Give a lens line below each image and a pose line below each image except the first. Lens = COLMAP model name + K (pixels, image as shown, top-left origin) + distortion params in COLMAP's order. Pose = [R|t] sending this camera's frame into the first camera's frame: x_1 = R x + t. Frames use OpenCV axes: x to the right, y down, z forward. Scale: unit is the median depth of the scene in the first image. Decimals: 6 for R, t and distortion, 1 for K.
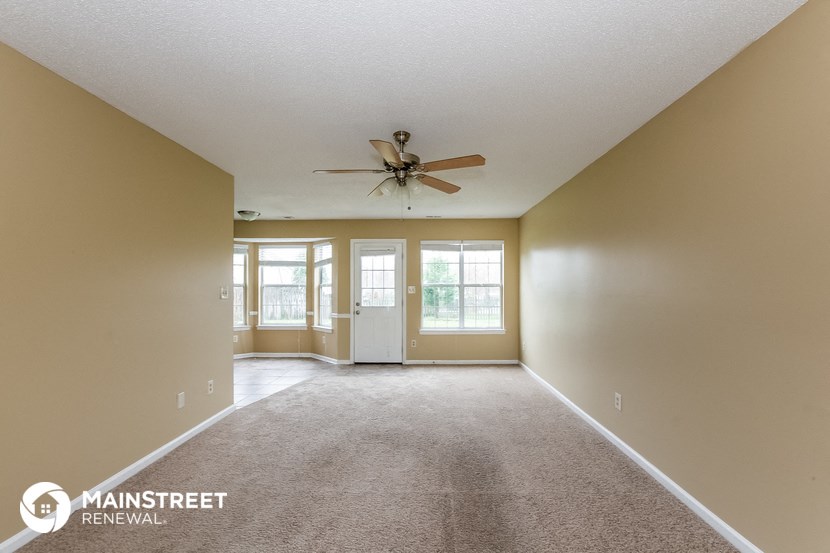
lens RADIAL K [[368.8, 0, 417.4], [0, 368.8, 291.6], [0, 0, 1]] dist [0.000020, 0.000113]
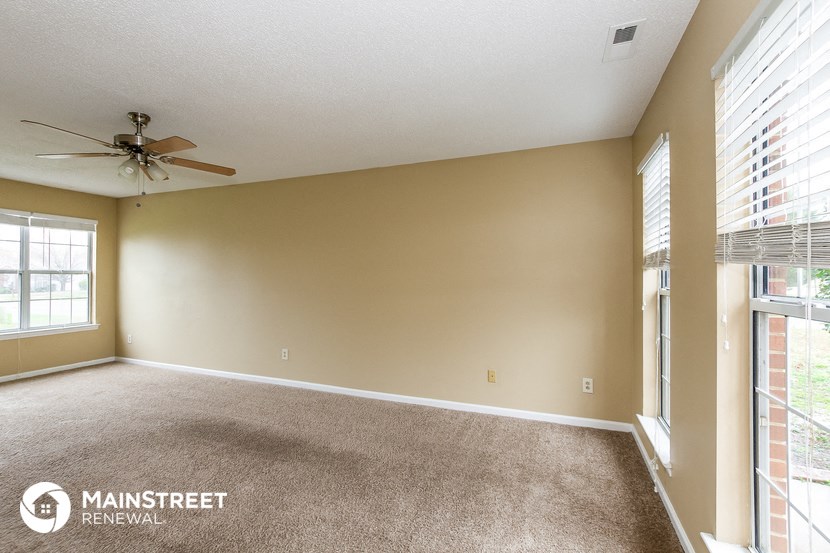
lens RADIAL K [[368.8, 0, 423.3], [0, 368.8, 275.3], [0, 0, 1]] dist [0.000020, 0.000113]
pose [[0.337418, 0.011977, 0.941279, -0.321843], [0.001594, 0.999910, -0.013295, 0.001849], [-0.941353, 0.005987, 0.337369, -0.006969]]
